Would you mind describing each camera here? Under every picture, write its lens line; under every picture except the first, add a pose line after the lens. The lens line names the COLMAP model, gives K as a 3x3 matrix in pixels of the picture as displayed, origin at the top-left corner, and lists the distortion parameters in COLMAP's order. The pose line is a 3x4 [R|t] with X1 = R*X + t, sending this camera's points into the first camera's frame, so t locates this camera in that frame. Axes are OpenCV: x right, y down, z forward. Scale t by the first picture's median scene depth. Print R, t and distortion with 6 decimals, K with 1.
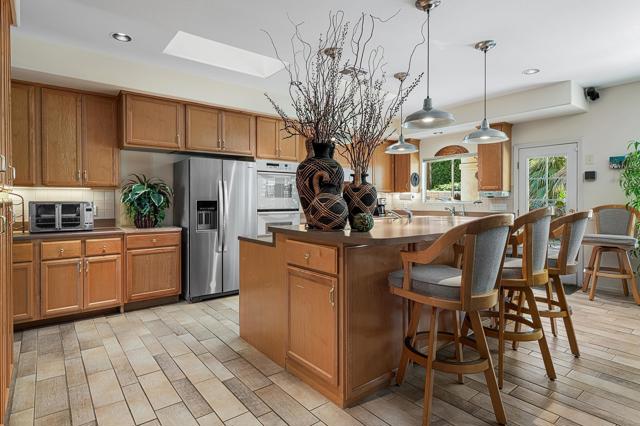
lens RADIAL K [[338.1, 0, 320.0], [0, 338.1, 213.0], [0, 0, 1]] dist [-0.005640, -0.001225]
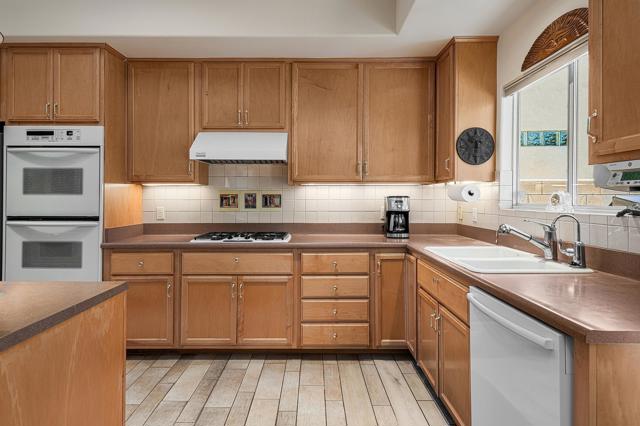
lens RADIAL K [[544.2, 0, 320.0], [0, 544.2, 213.0], [0, 0, 1]] dist [0.000272, -0.000655]
pose [[0.784126, 0.017970, -0.620341, 0.518974], [-0.027673, 0.999599, -0.006023, -0.016640], [0.619984, 0.021890, 0.784309, 0.419106]]
